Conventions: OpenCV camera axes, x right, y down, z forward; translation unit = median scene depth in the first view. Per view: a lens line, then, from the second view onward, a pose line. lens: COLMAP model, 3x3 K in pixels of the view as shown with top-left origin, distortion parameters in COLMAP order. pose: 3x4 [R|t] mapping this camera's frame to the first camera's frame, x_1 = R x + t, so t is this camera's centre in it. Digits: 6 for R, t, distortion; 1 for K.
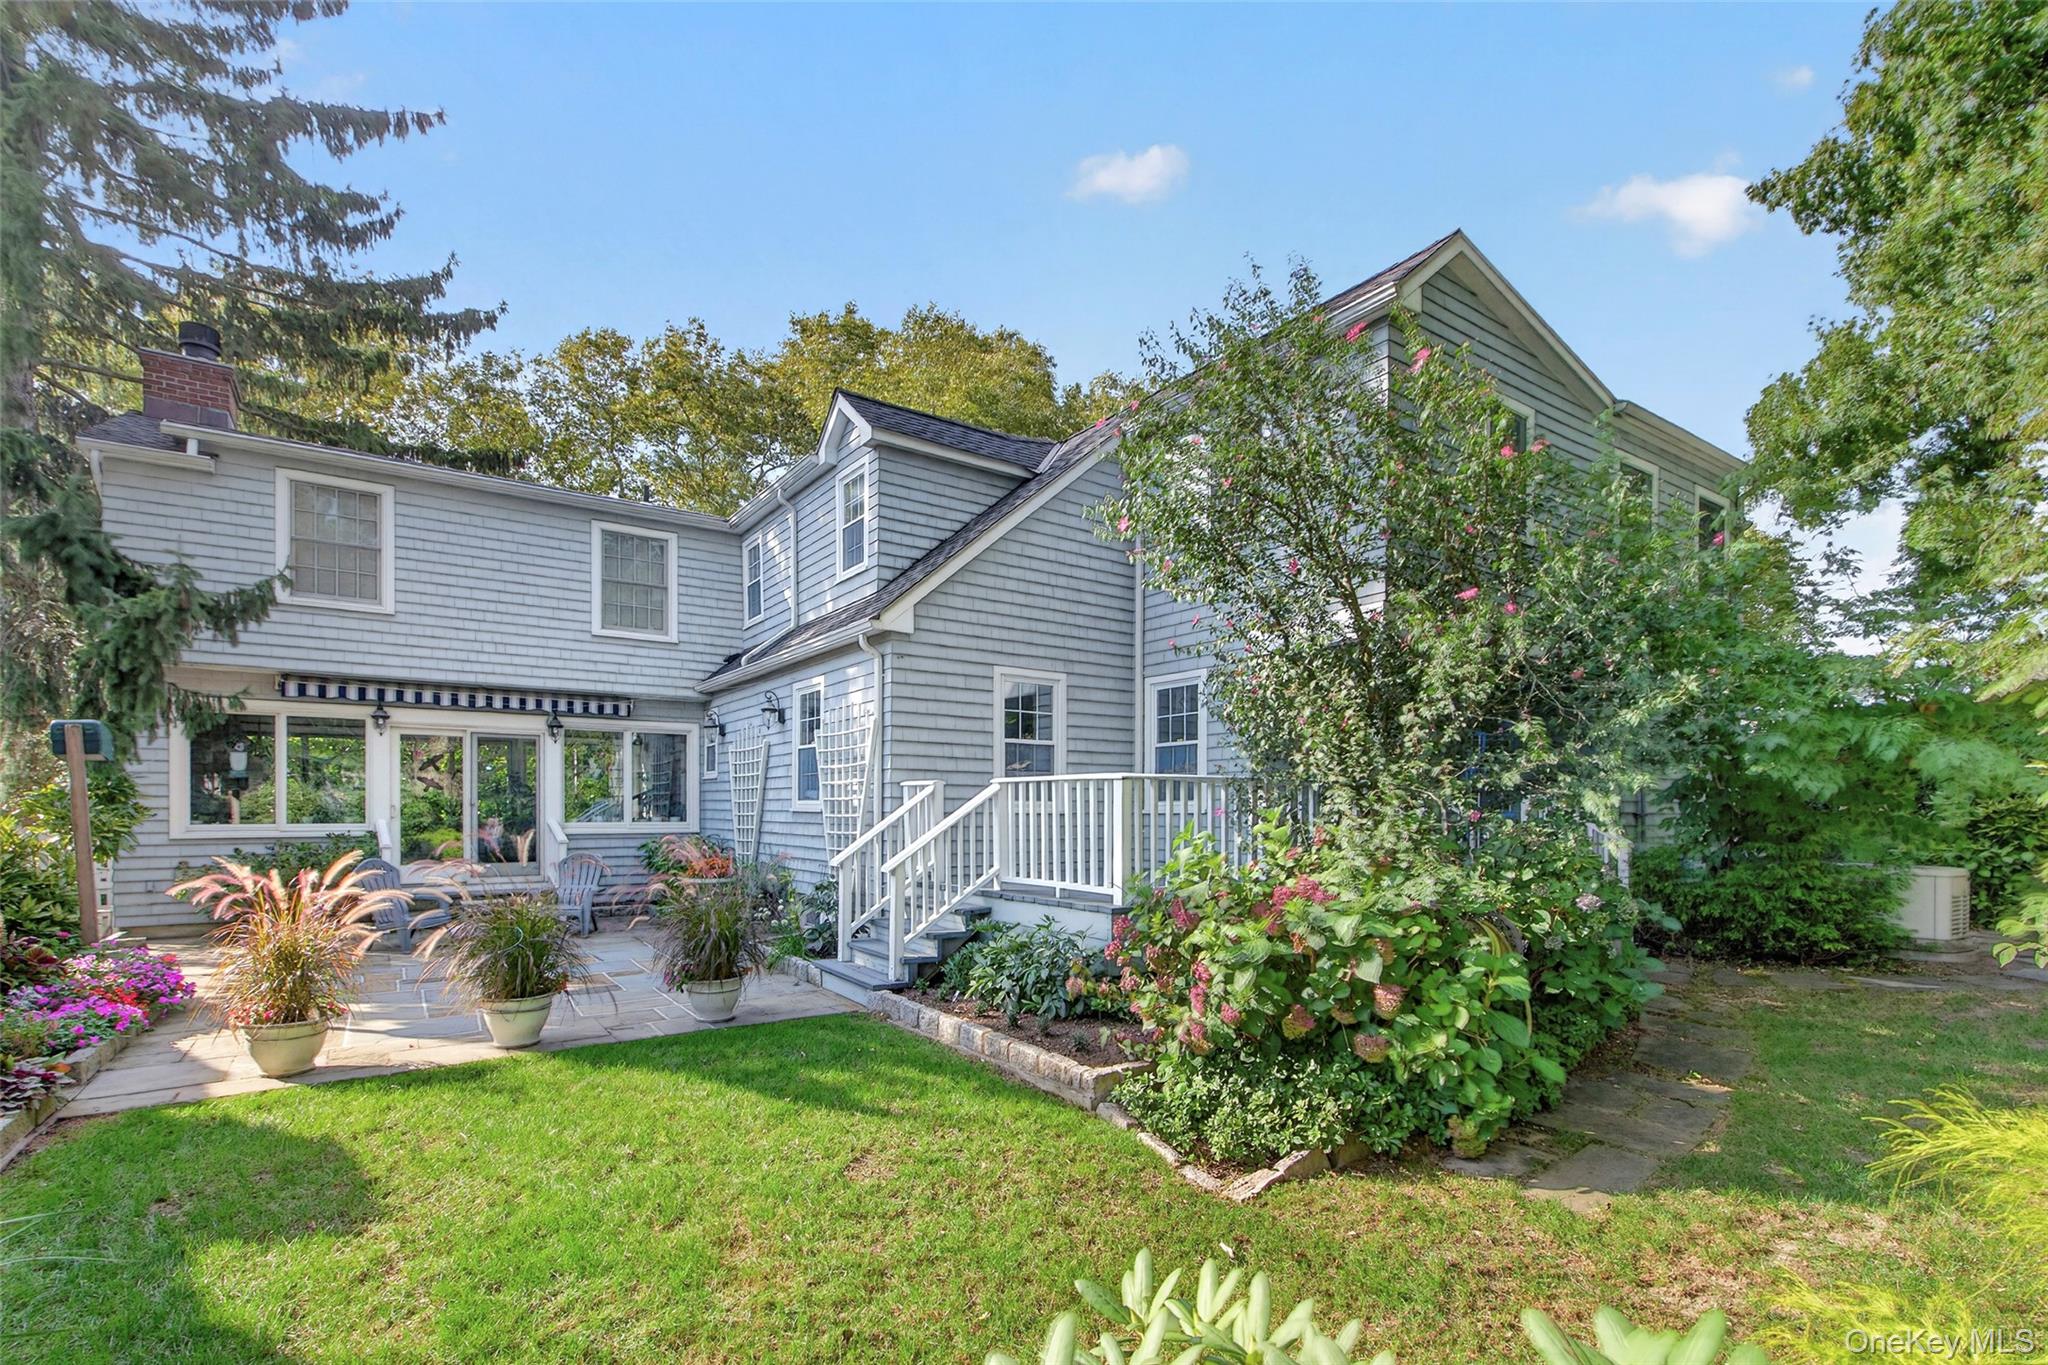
lens RADIAL K [[914.2, 0, 958.0], [0, 914.2, 812.7], [0, 0, 1]] dist [0.016625, -0.004706]
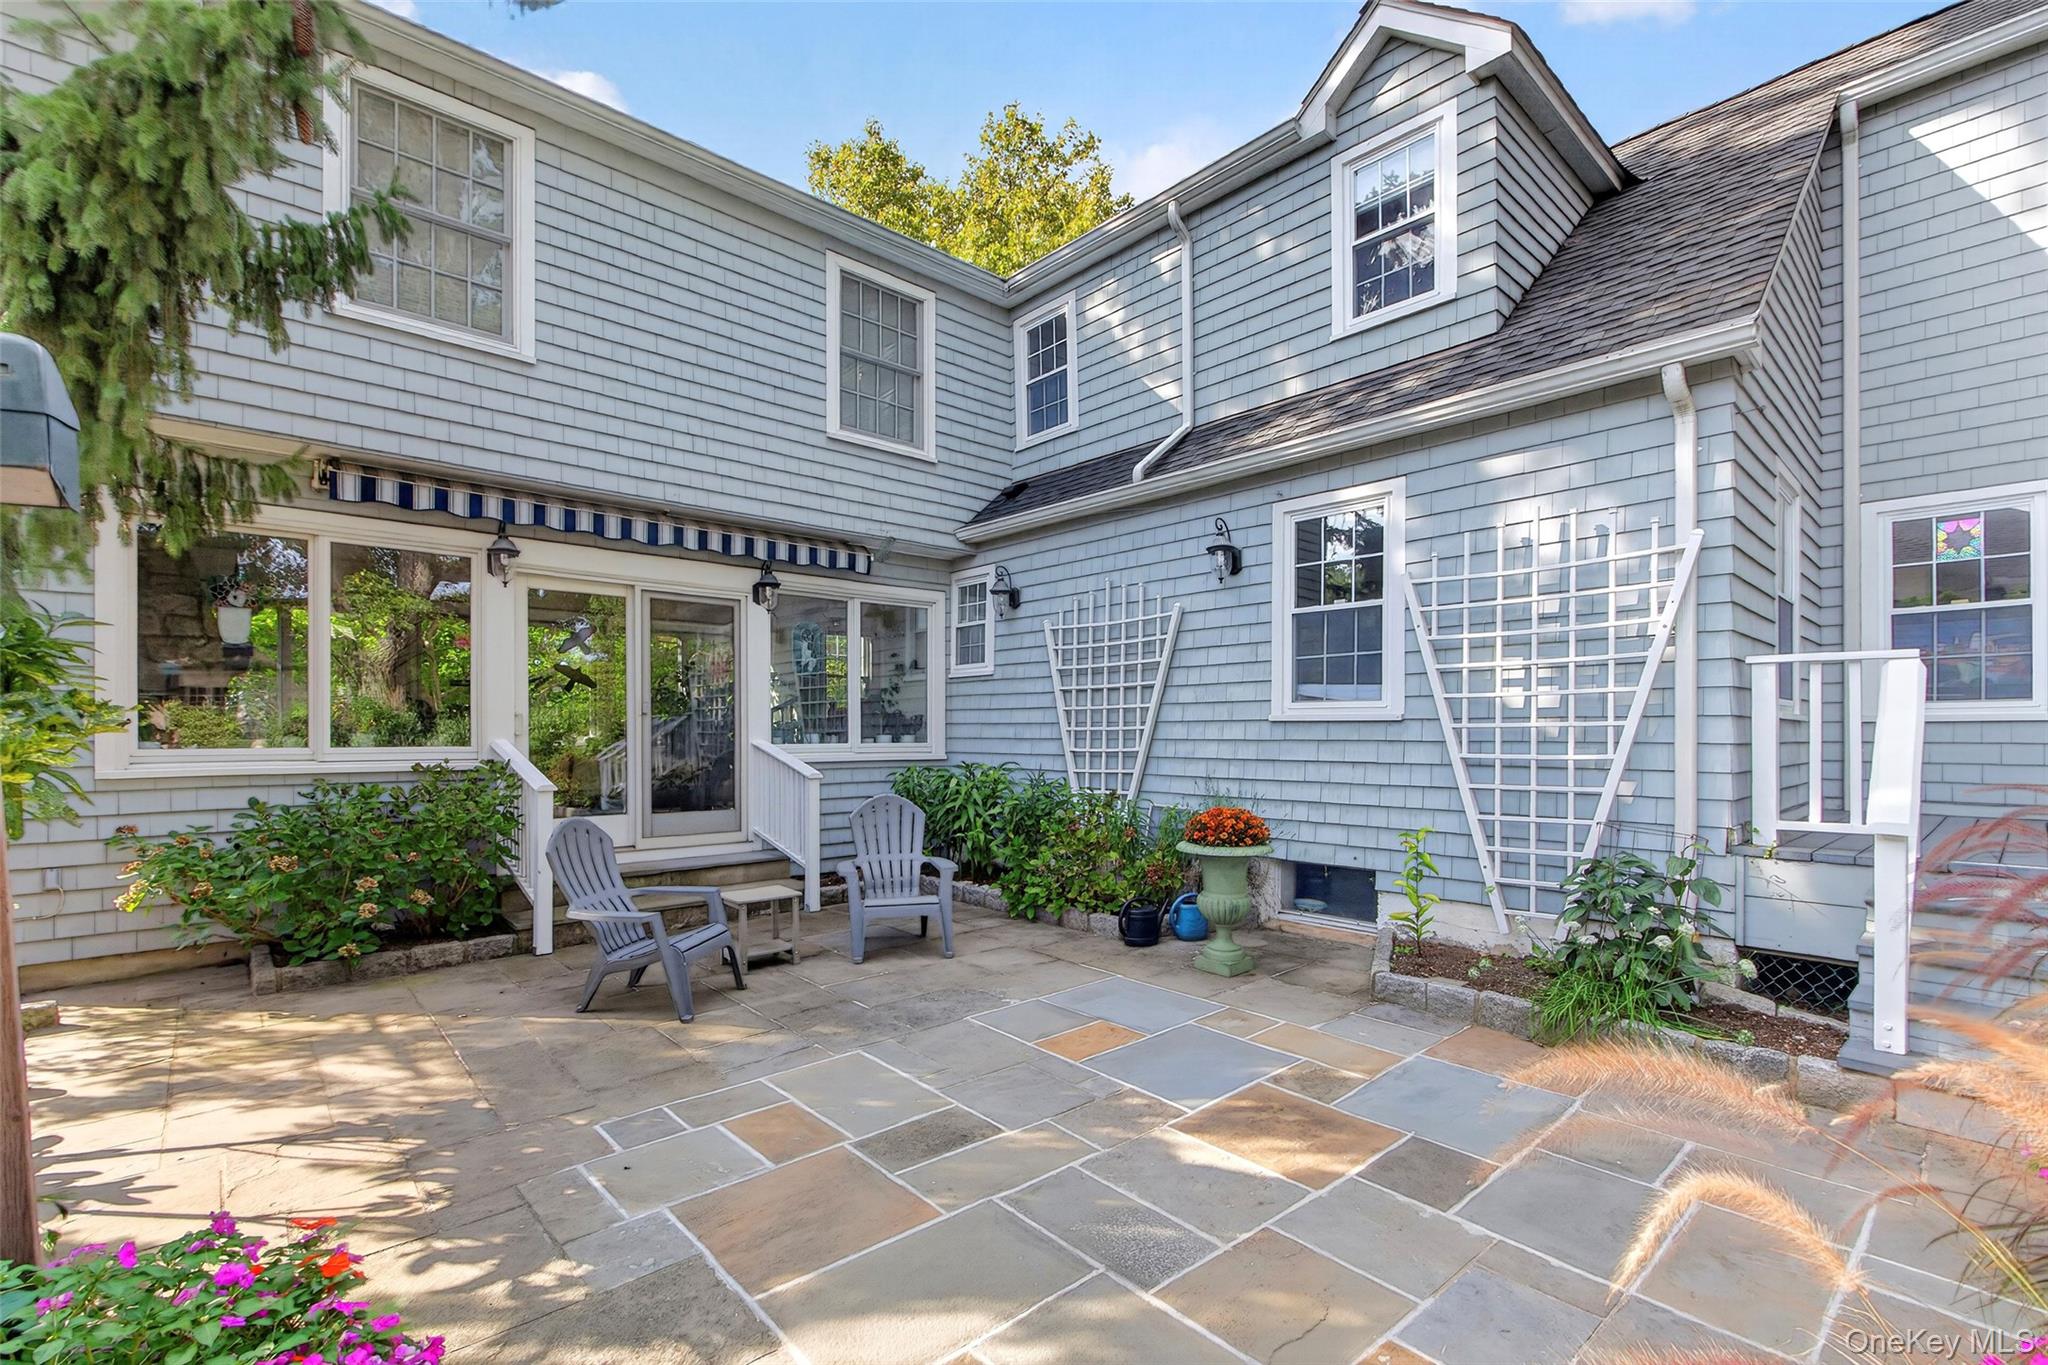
lens RADIAL K [[914.2, 0, 995.5], [0, 914.2, 729.2], [0, 0, 1]] dist [0.016625, -0.004706]
pose [[0.991410, -0.003713, 0.130736, -0.405428], [0.004188, 0.999986, -0.003353, 0.004563], [-0.130722, 0.003871, 0.991412, 0.414529]]
